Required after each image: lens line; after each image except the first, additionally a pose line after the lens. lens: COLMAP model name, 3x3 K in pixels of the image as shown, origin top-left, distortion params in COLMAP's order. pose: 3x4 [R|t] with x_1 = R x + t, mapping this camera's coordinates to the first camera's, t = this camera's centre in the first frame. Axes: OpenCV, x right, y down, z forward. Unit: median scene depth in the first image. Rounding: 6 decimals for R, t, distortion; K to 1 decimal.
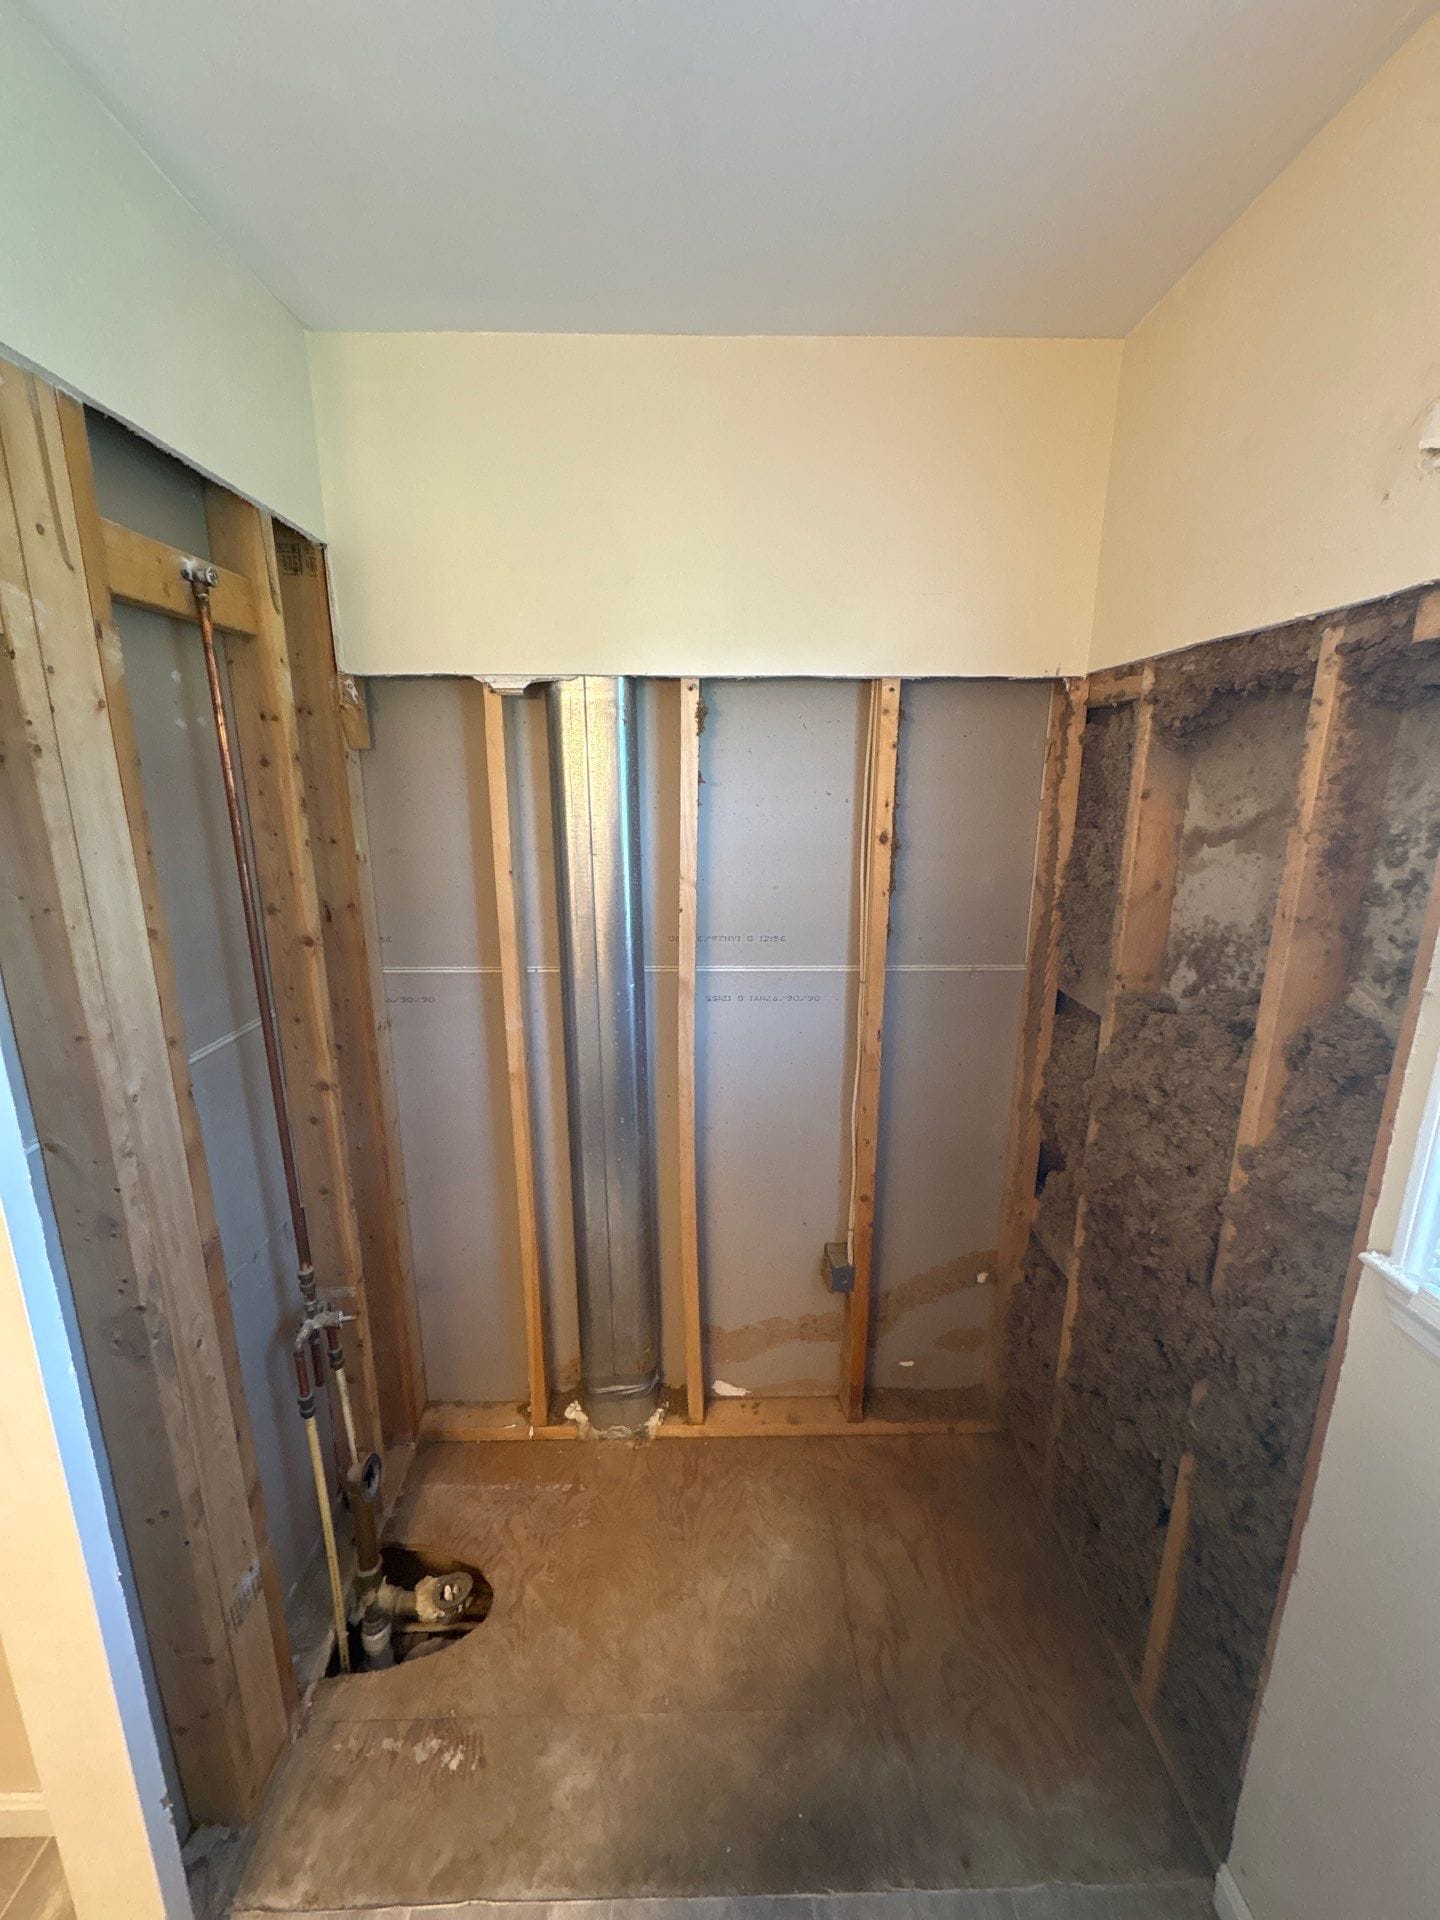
lens RADIAL K [[762.7, 0, 723.2], [0, 762.7, 958.1], [0, 0, 1]] dist [0.000028, 0.000213]
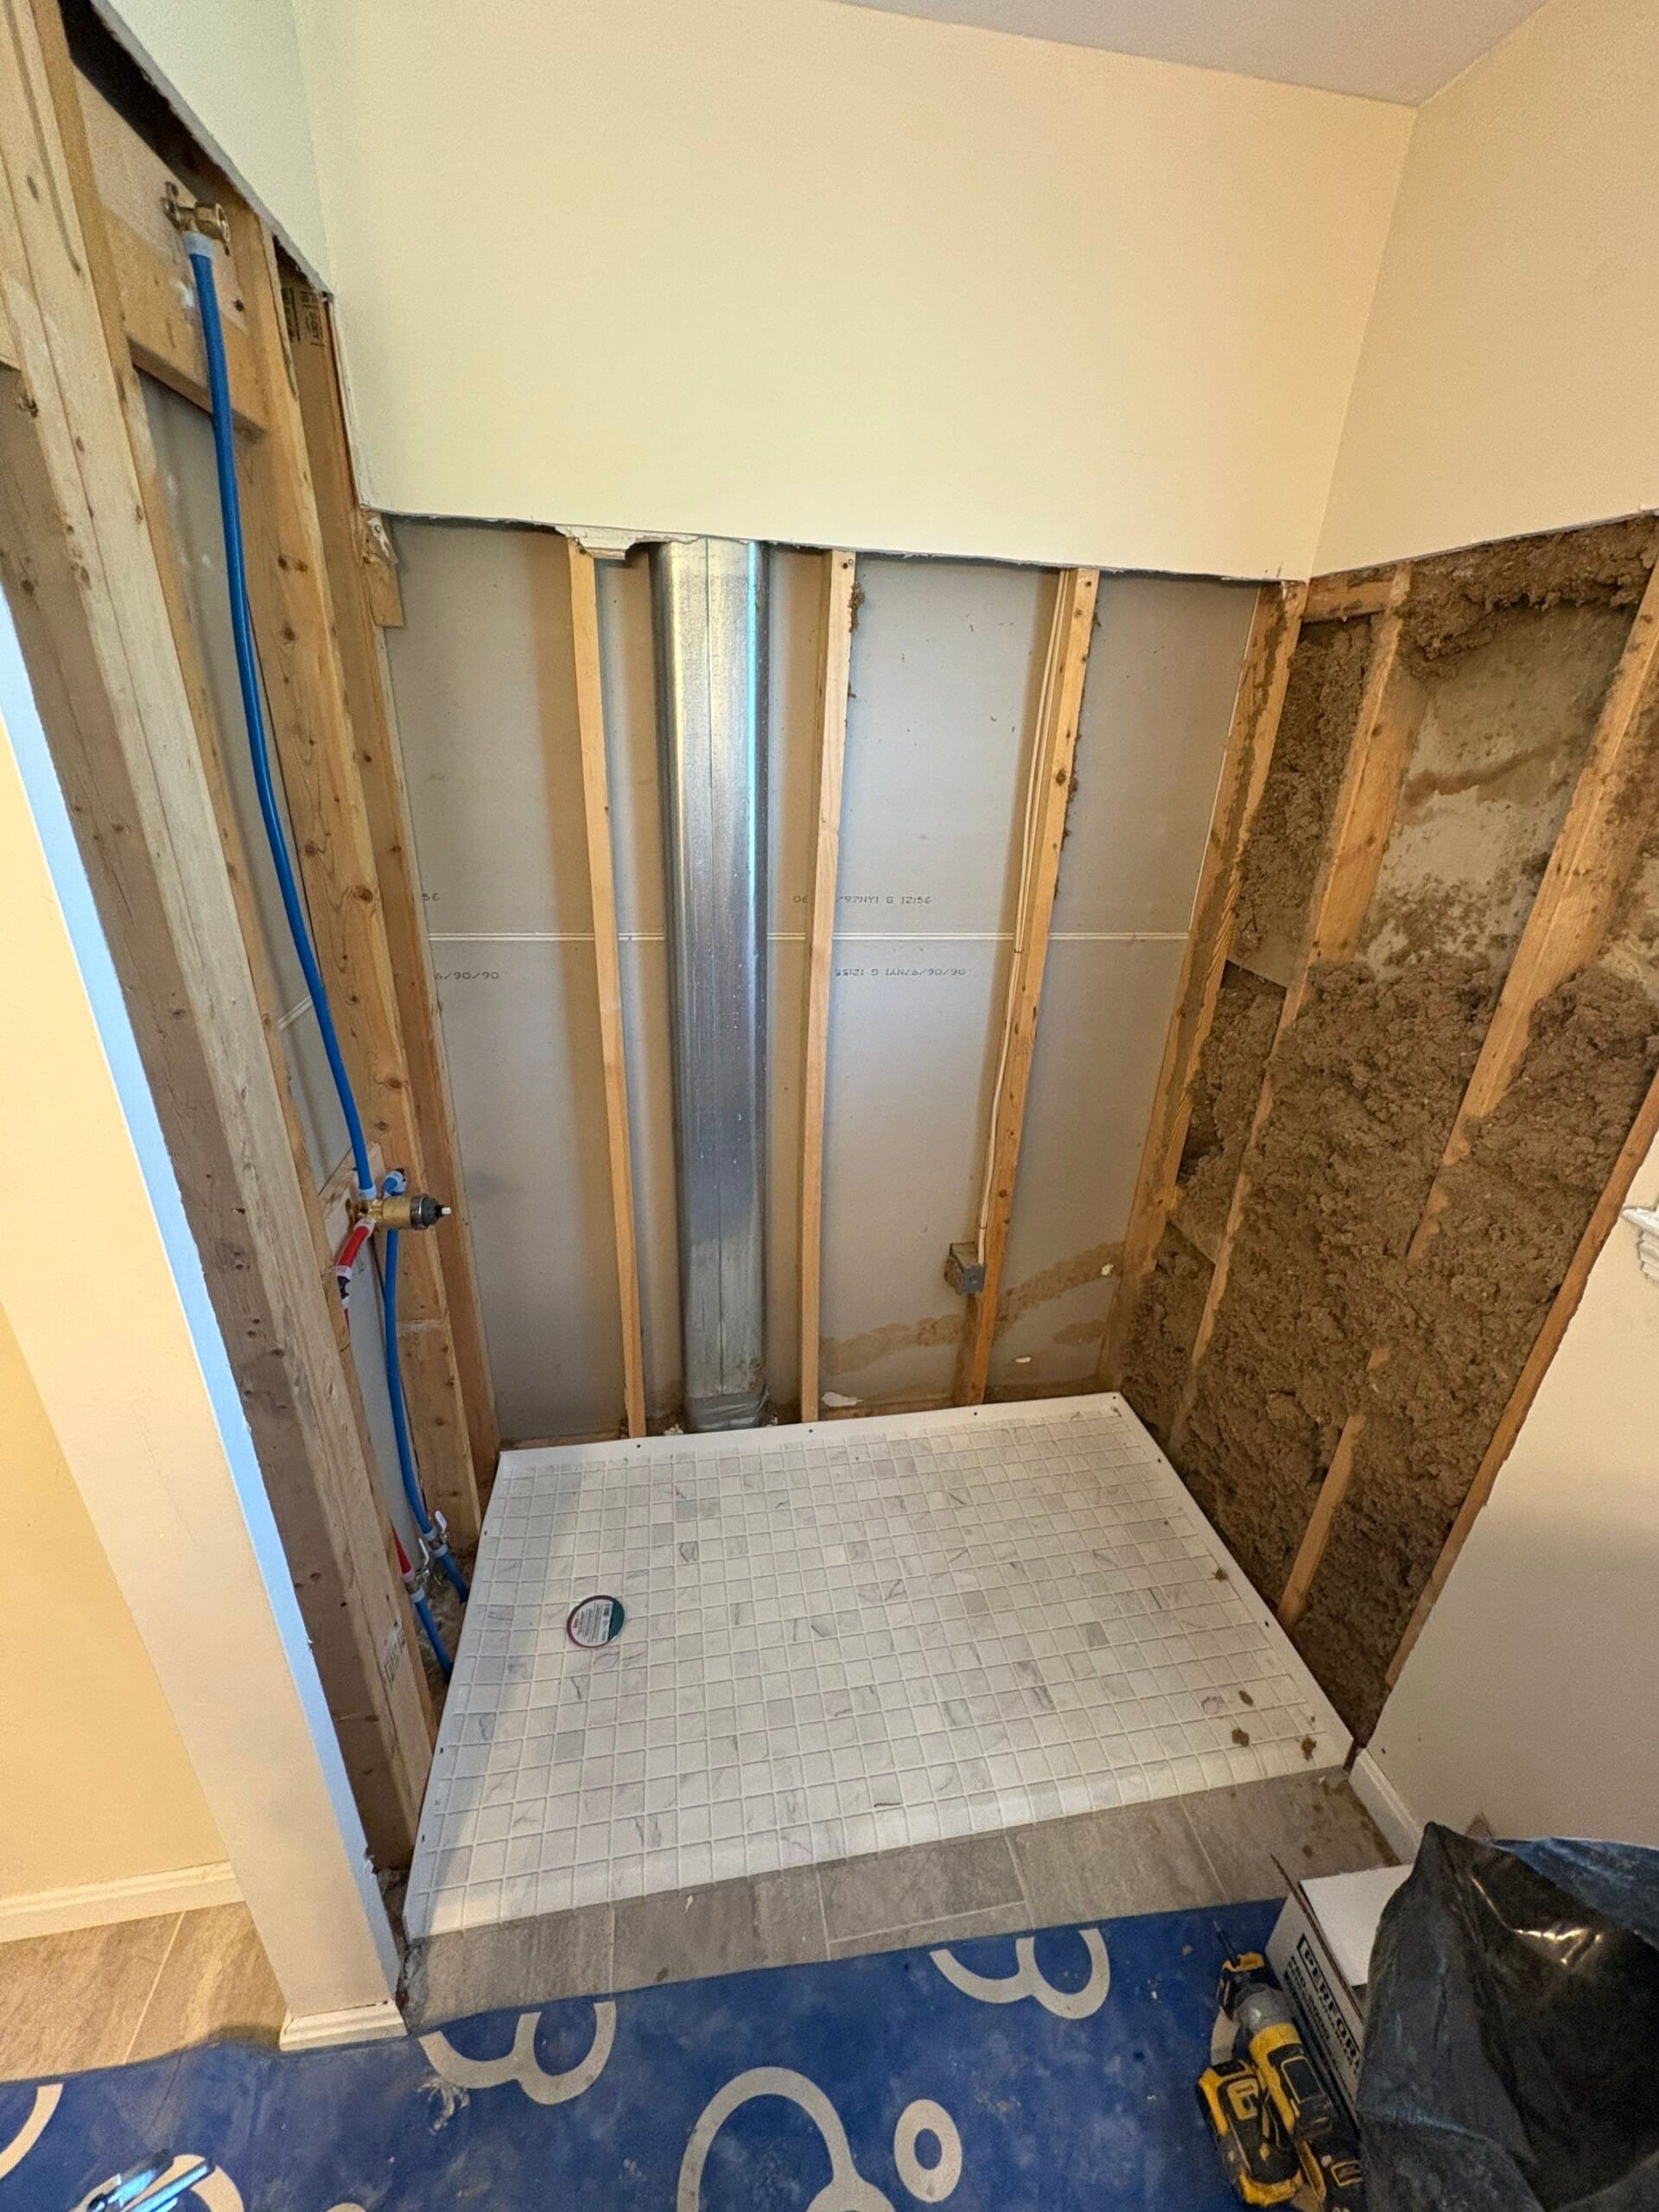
lens RADIAL K [[878.7, 0, 833.2], [0, 878.7, 1103.8], [0, 0, 1]] dist [0.000028, 0.000213]
pose [[0.987472, -0.027456, 0.155390, -0.223610], [-0.001396, 0.983187, 0.182594, 0.022654], [-0.157791, -0.180523, 0.970831, 0.039806]]
